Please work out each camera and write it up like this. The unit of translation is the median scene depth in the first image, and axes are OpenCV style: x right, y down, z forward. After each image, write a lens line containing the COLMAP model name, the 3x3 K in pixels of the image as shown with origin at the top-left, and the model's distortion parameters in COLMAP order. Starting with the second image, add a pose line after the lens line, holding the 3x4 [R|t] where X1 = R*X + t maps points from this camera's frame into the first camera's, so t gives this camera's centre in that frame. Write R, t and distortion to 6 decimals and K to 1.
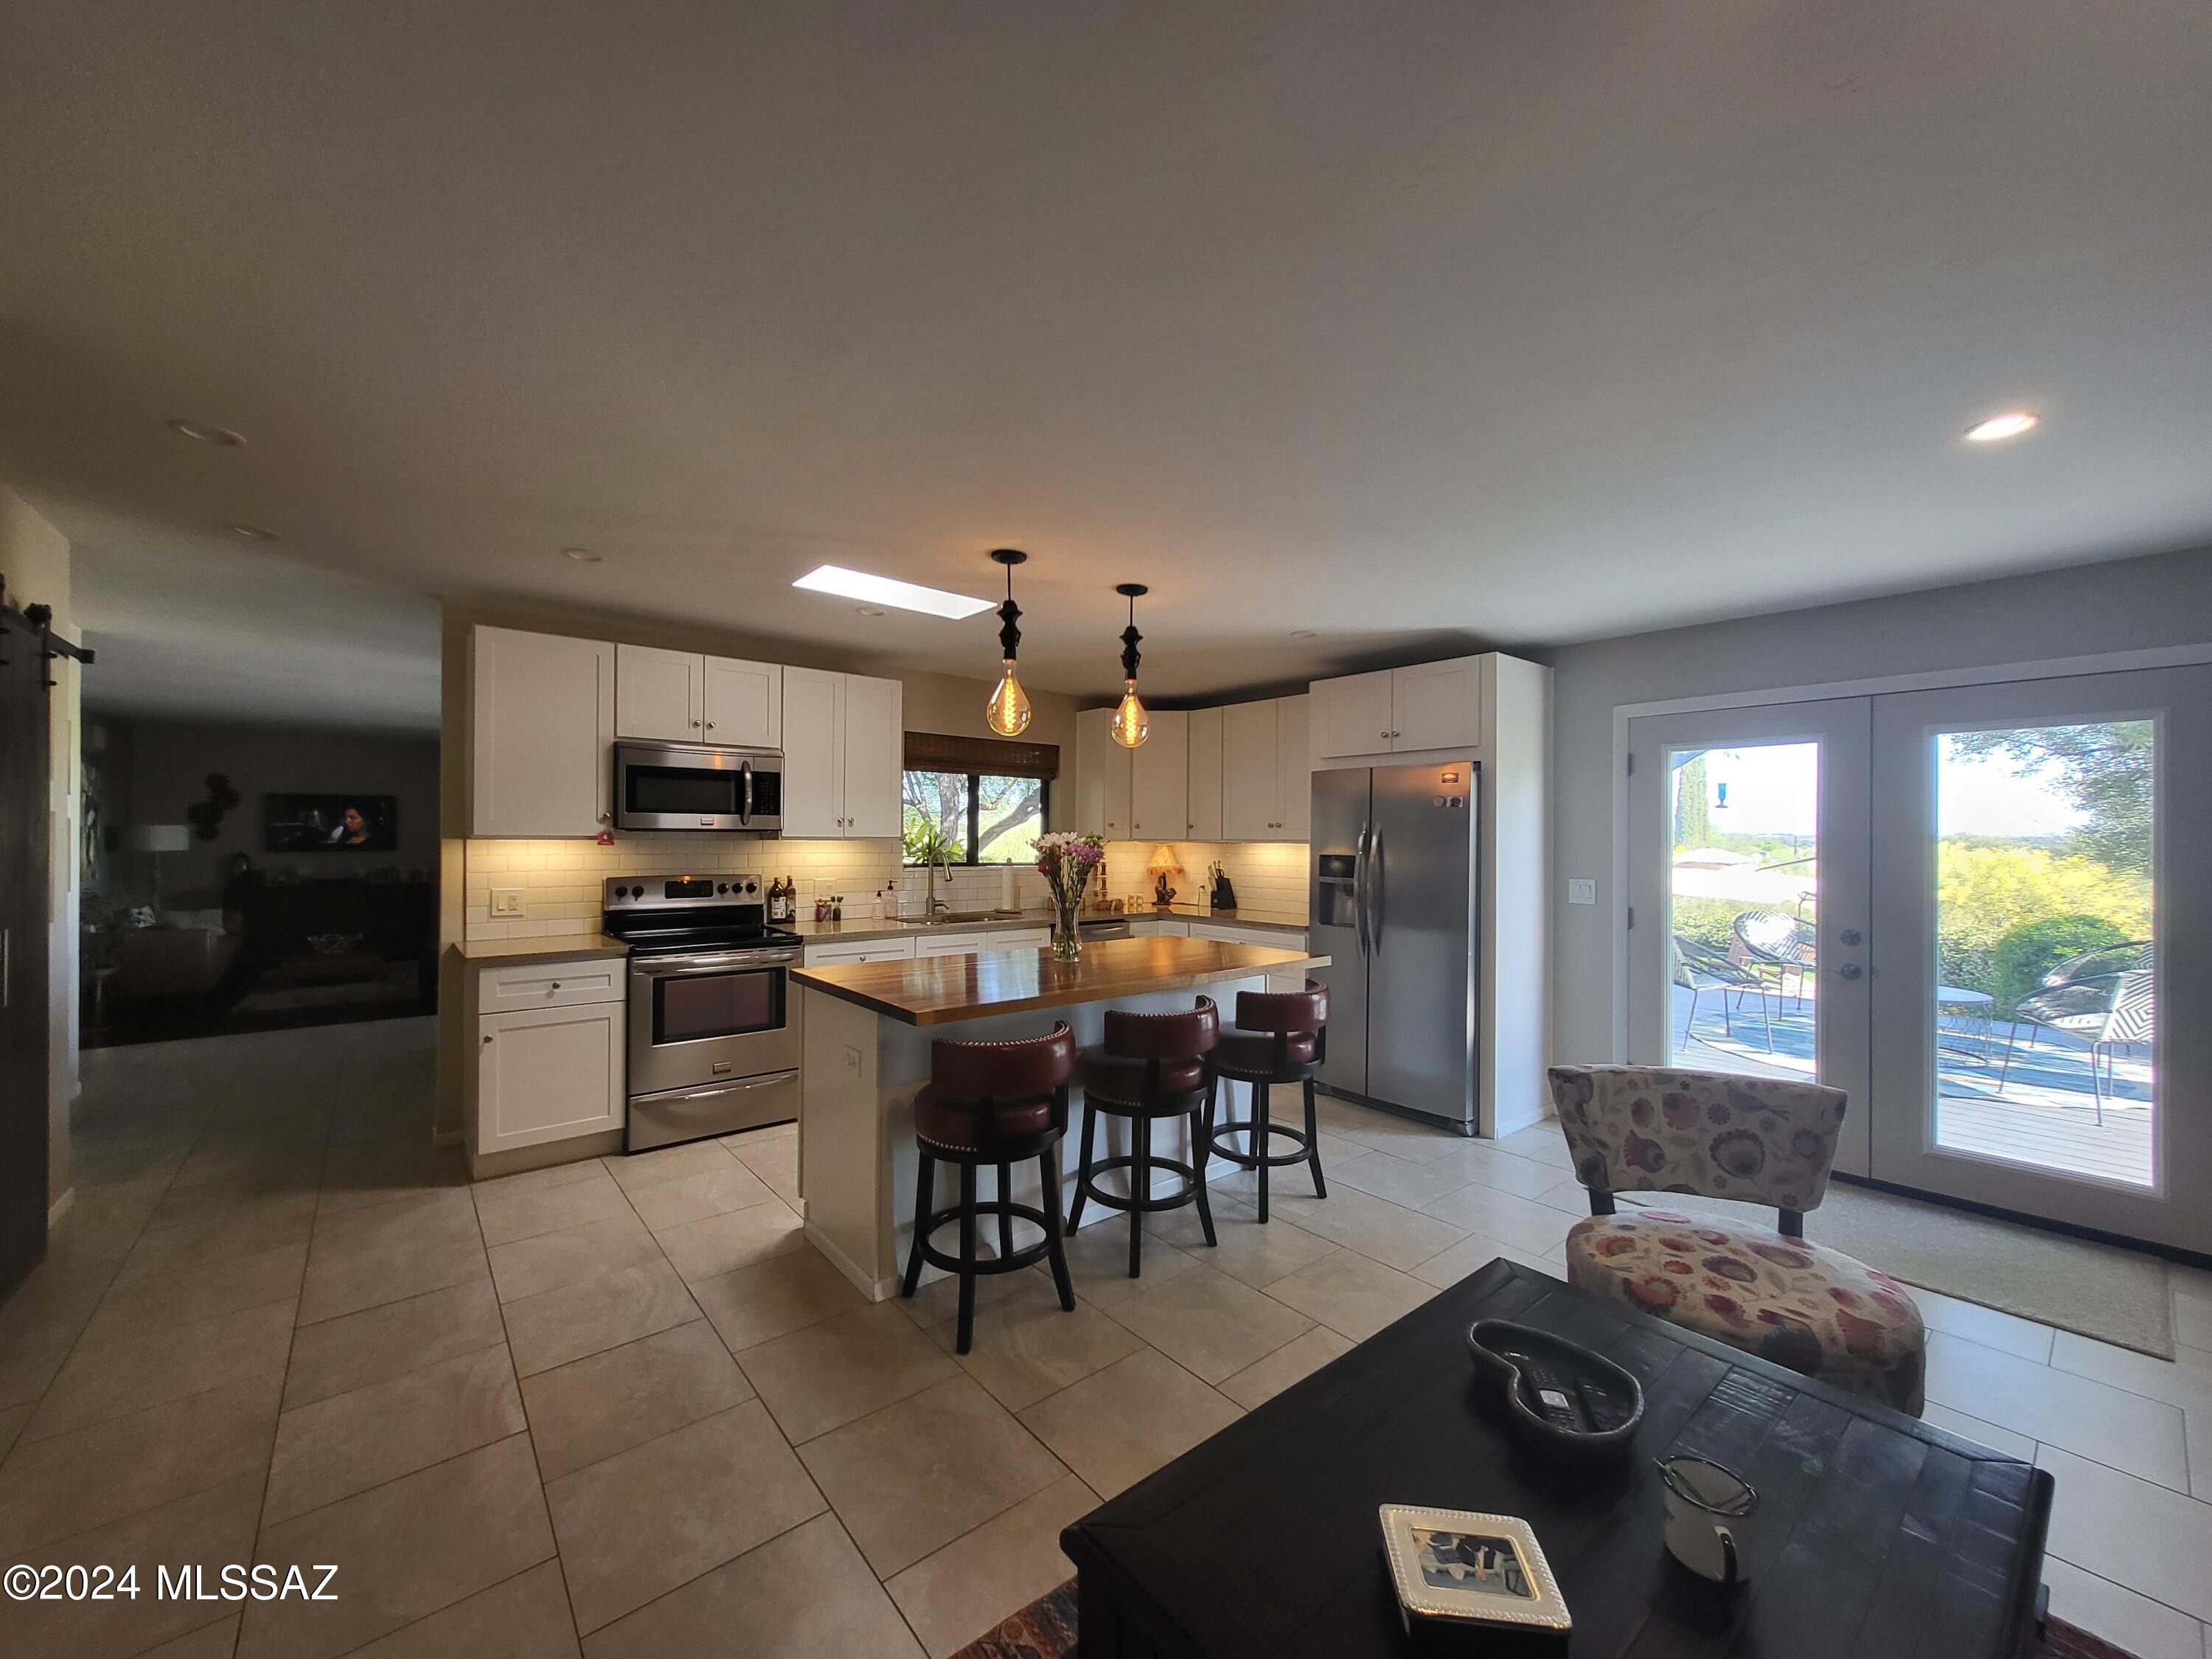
lens RADIAL K [[860.0, 0, 1104.5], [0, 860.0, 834.5], [0, 0, 1]] dist [0.001725, 0.000136]
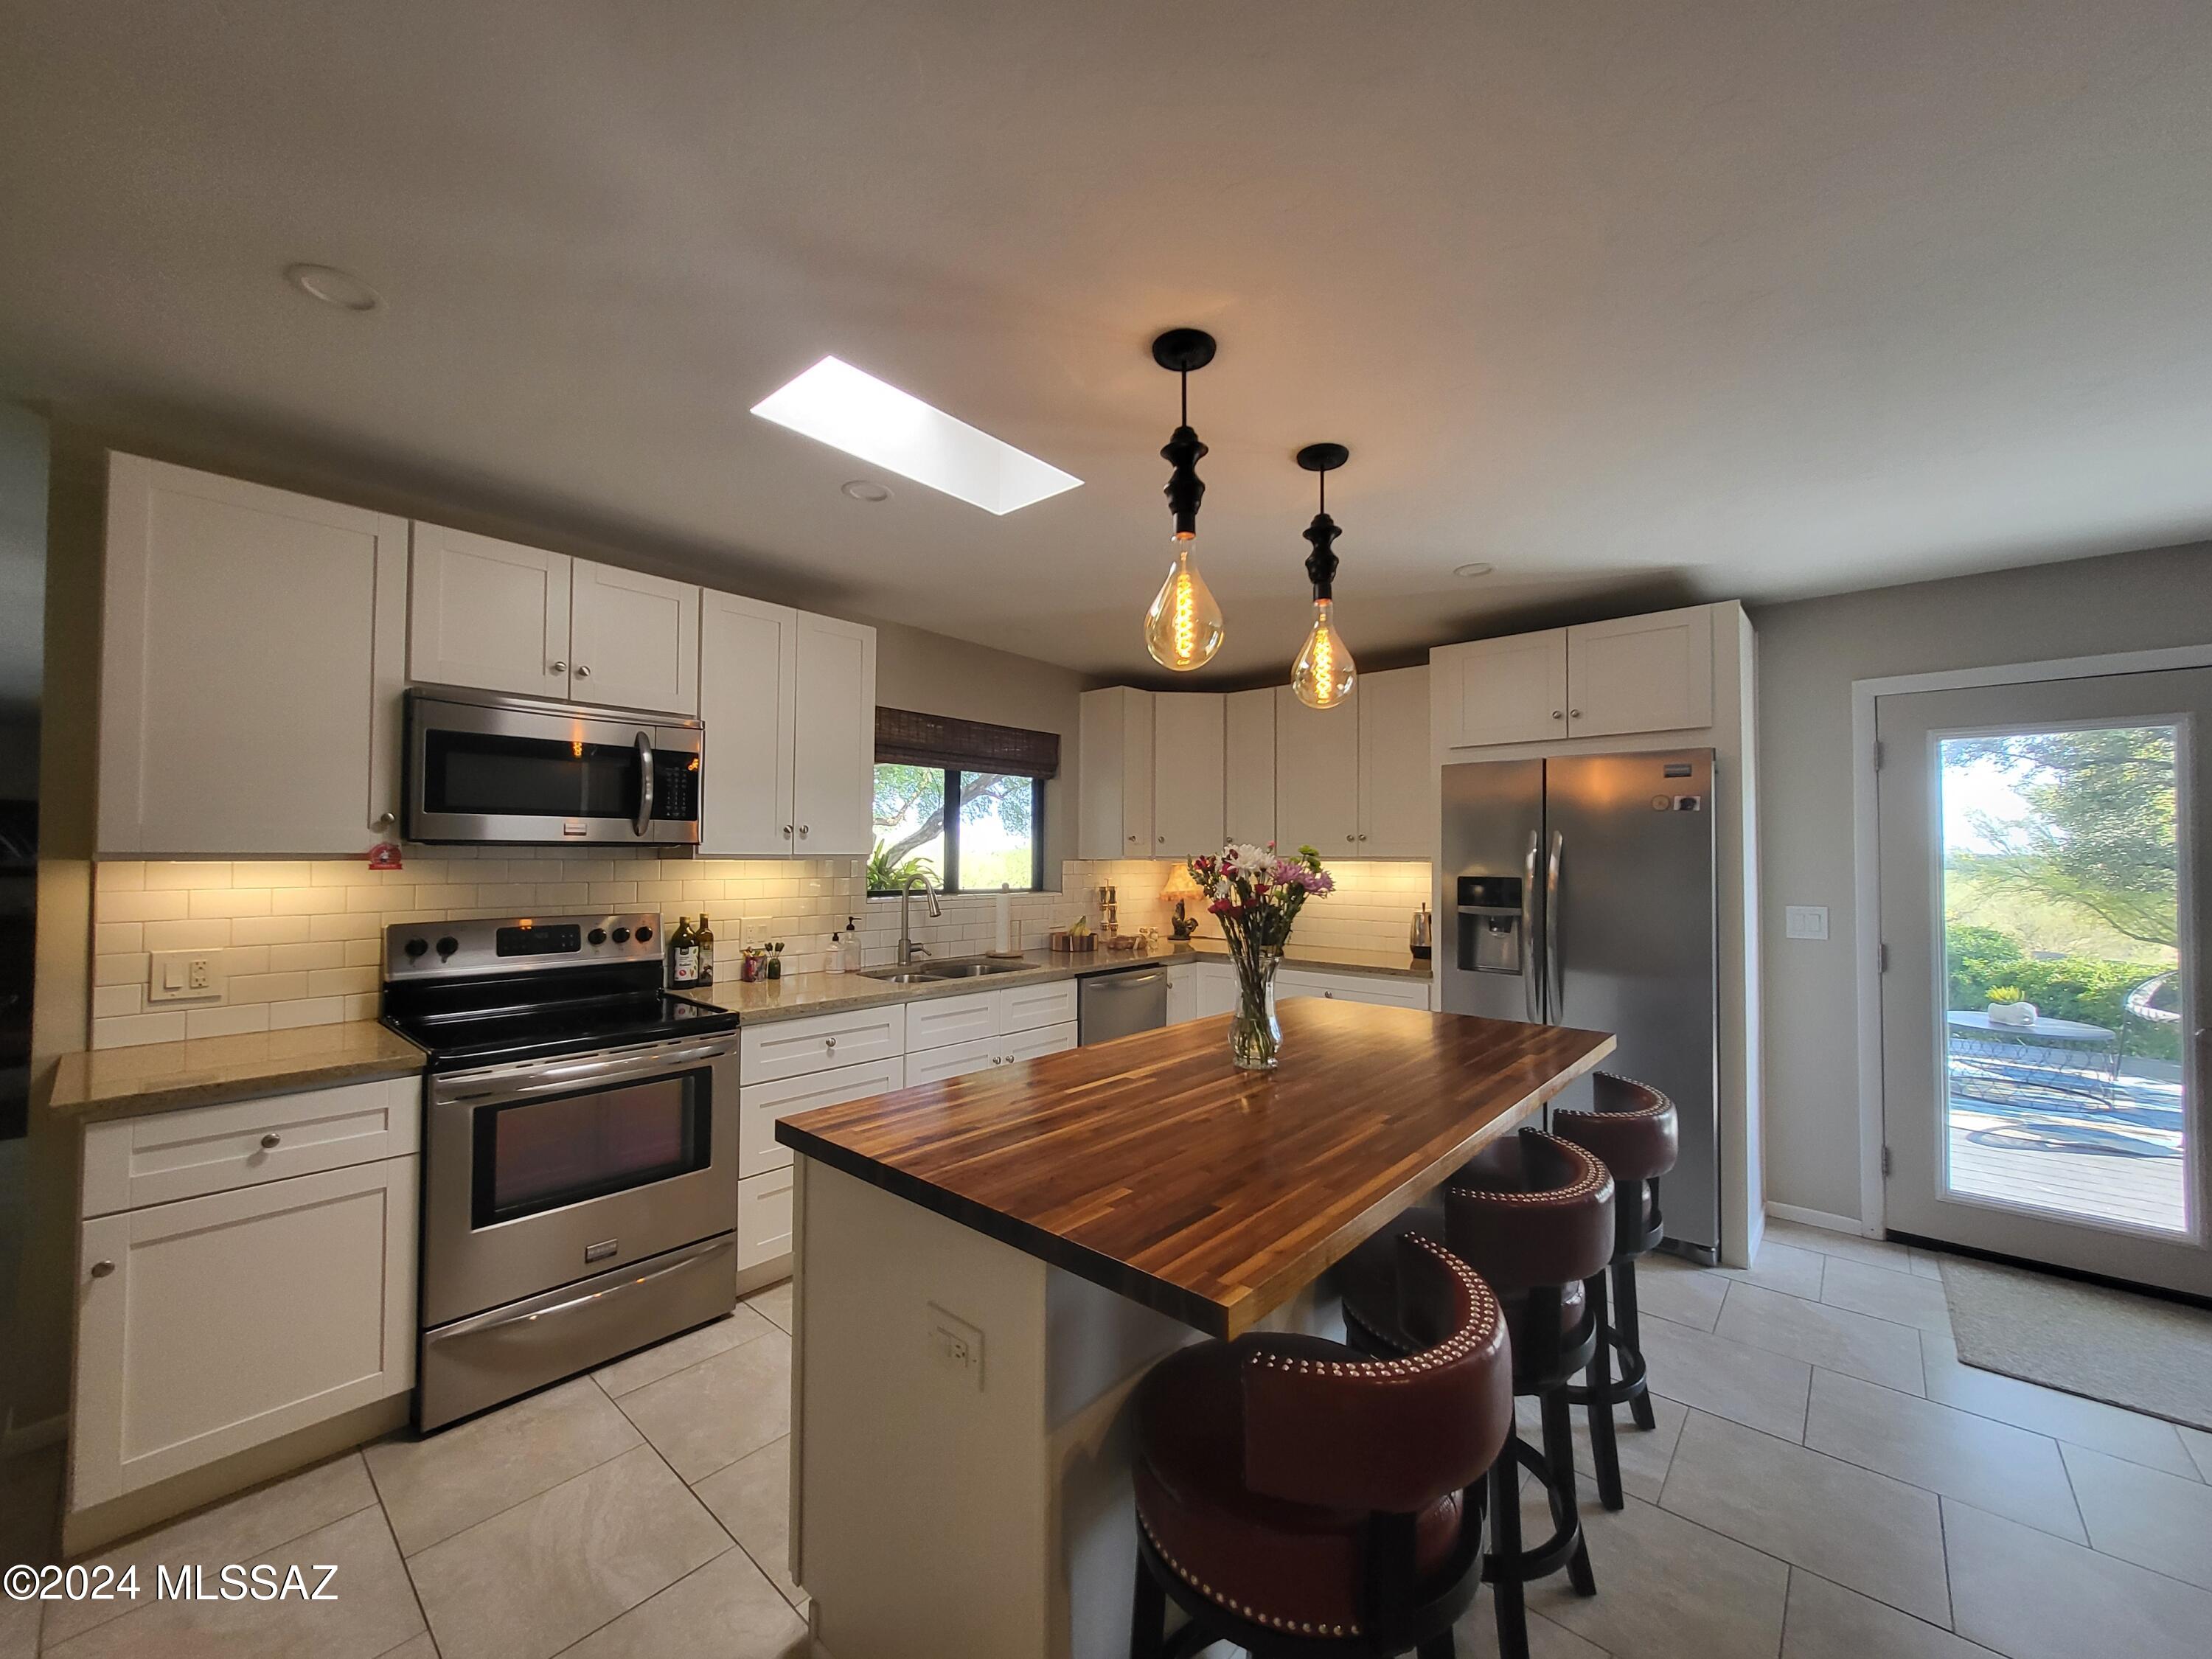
lens RADIAL K [[860.0, 0, 1105.1], [0, 860.0, 835.7], [0, 0, 1]] dist [0.001725, 0.000136]
pose [[0.988524, 0.000578, 0.151065, -0.182786], [0.002407, 0.999805, -0.019578, 0.002138], [-0.151047, 0.019717, 0.988330, 0.341698]]
